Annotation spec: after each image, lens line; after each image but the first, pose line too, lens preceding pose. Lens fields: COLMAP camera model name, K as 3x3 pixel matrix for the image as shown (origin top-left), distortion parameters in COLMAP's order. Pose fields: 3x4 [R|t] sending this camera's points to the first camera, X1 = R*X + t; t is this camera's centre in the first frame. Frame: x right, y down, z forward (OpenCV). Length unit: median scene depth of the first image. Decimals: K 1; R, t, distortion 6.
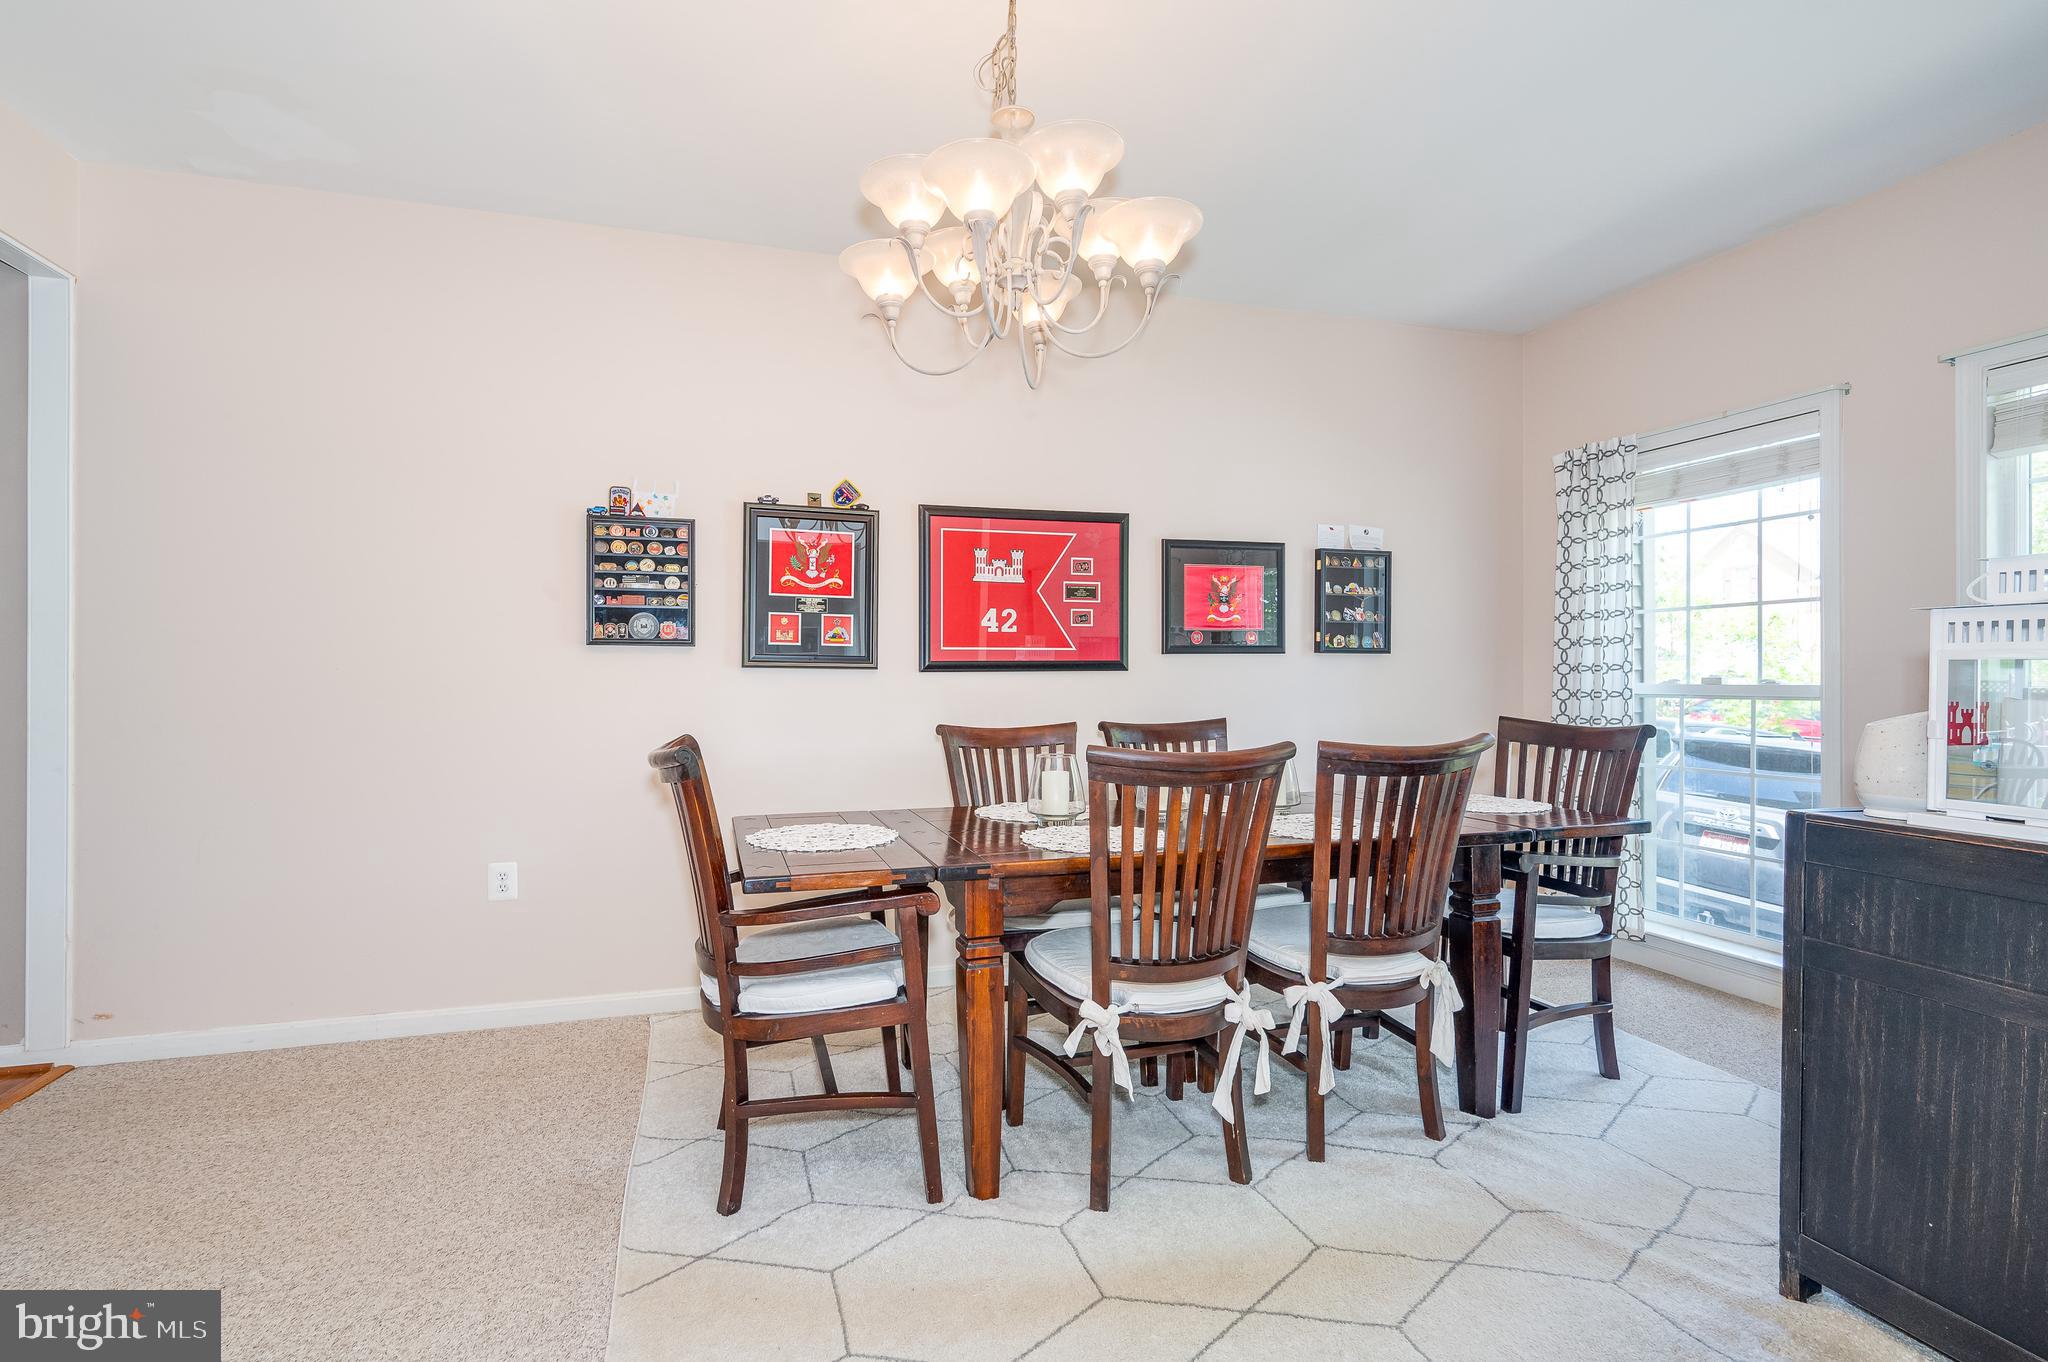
lens RADIAL K [[943.1, 0, 980.2], [0, 943.1, 674.9], [0, 0, 1]] dist [0.003868, 0.000287]
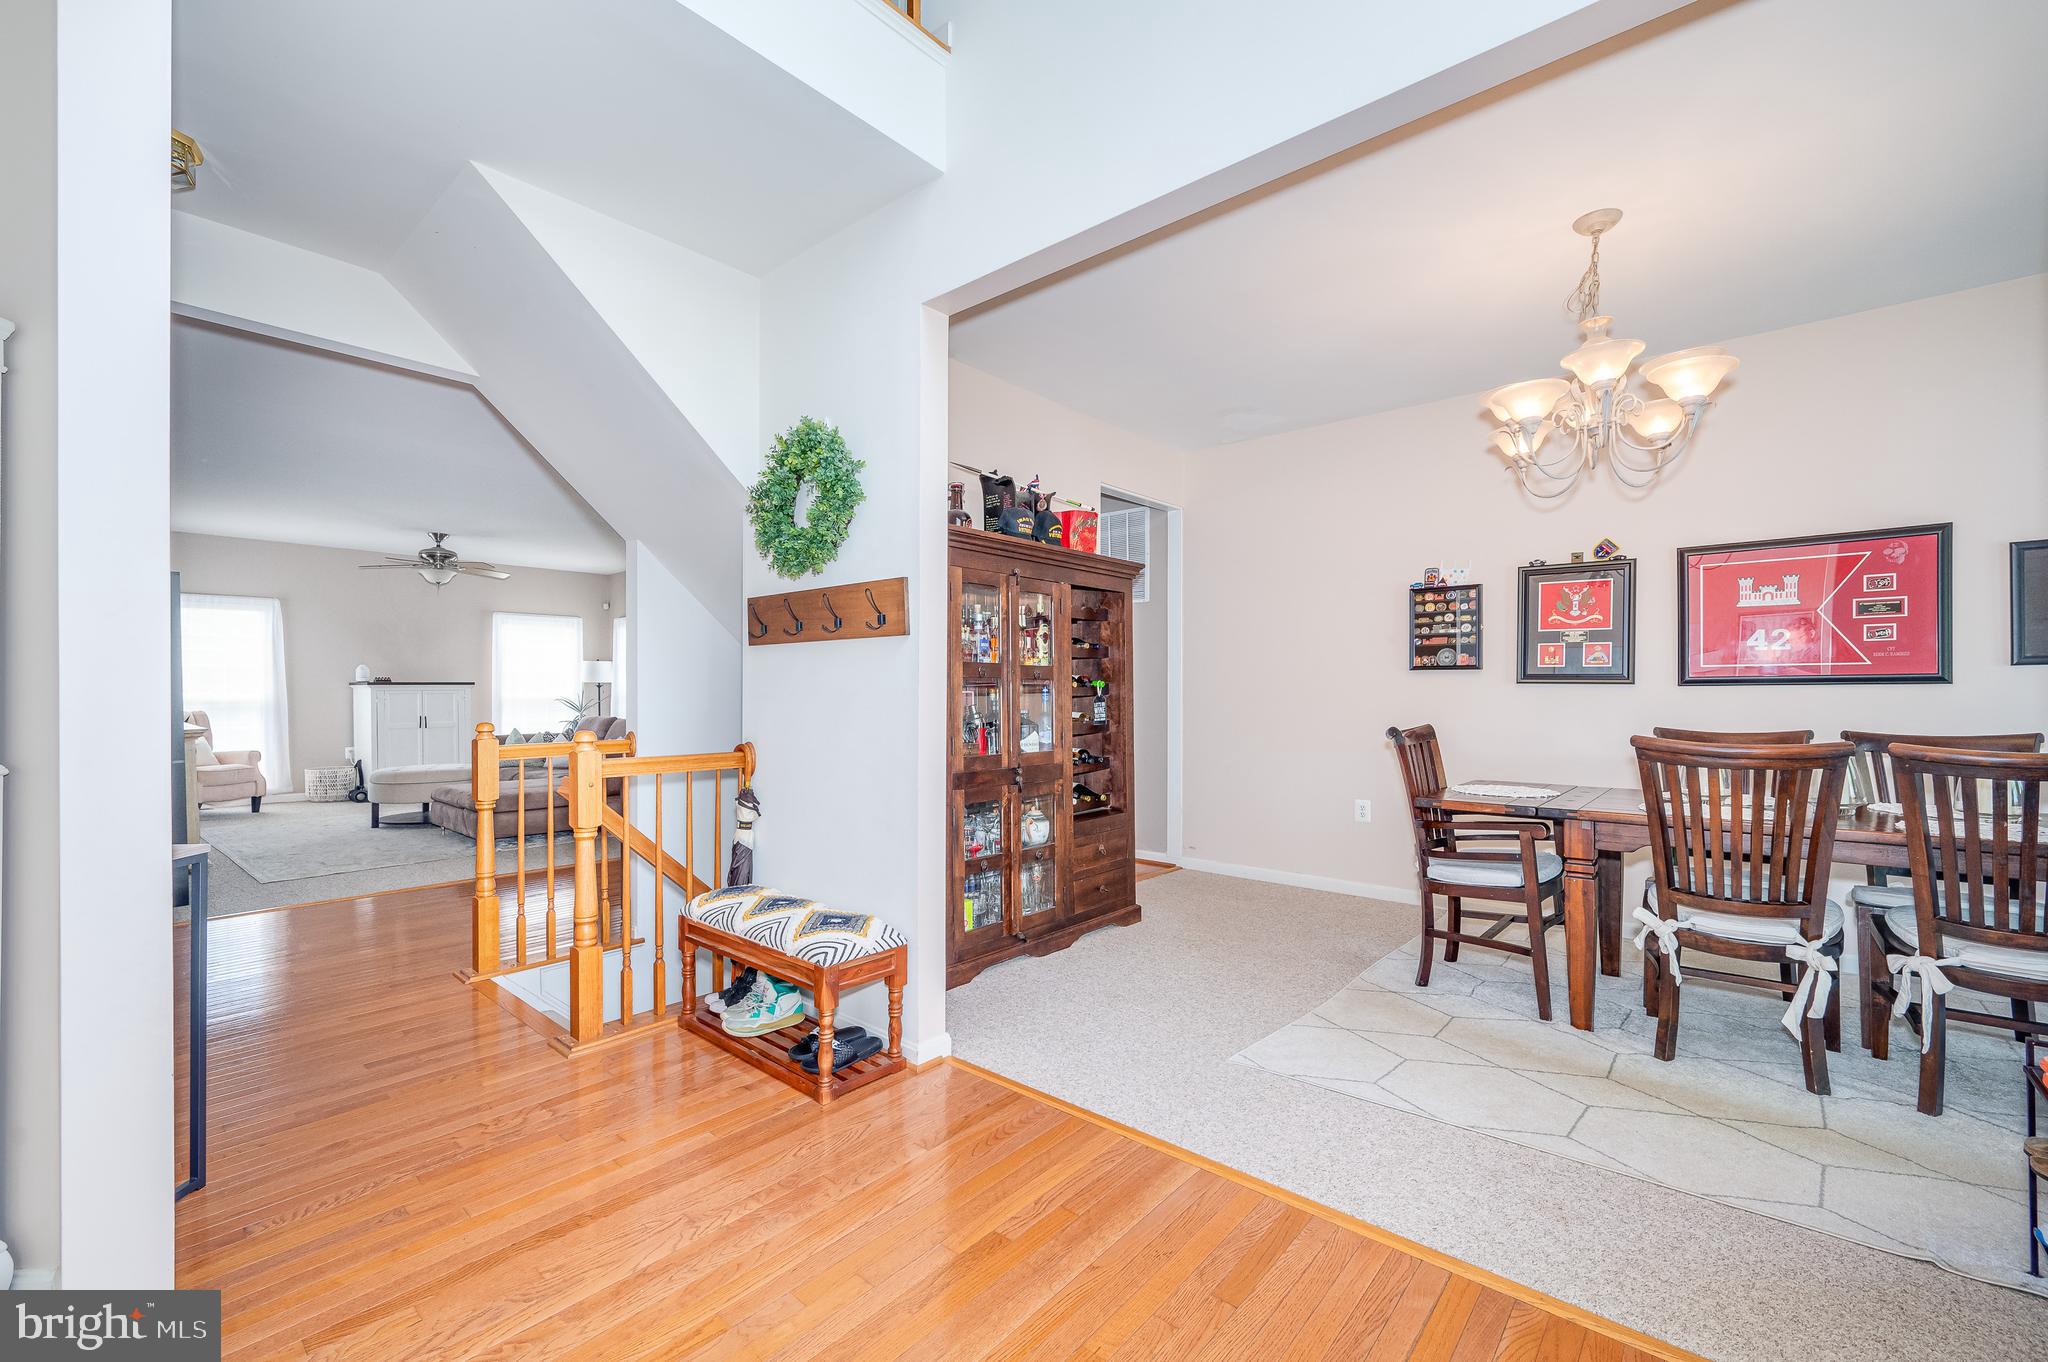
lens RADIAL K [[809.1, 0, 999.7], [0, 809.1, 693.4], [0, 0, 1]] dist [-0.000186, -0.000017]
pose [[0.514688, 0.003077, -0.857372, 0.398385], [0.001366, 0.999989, 0.004409, 0.000723], [0.857376, -0.003441, 0.514679, -0.300433]]
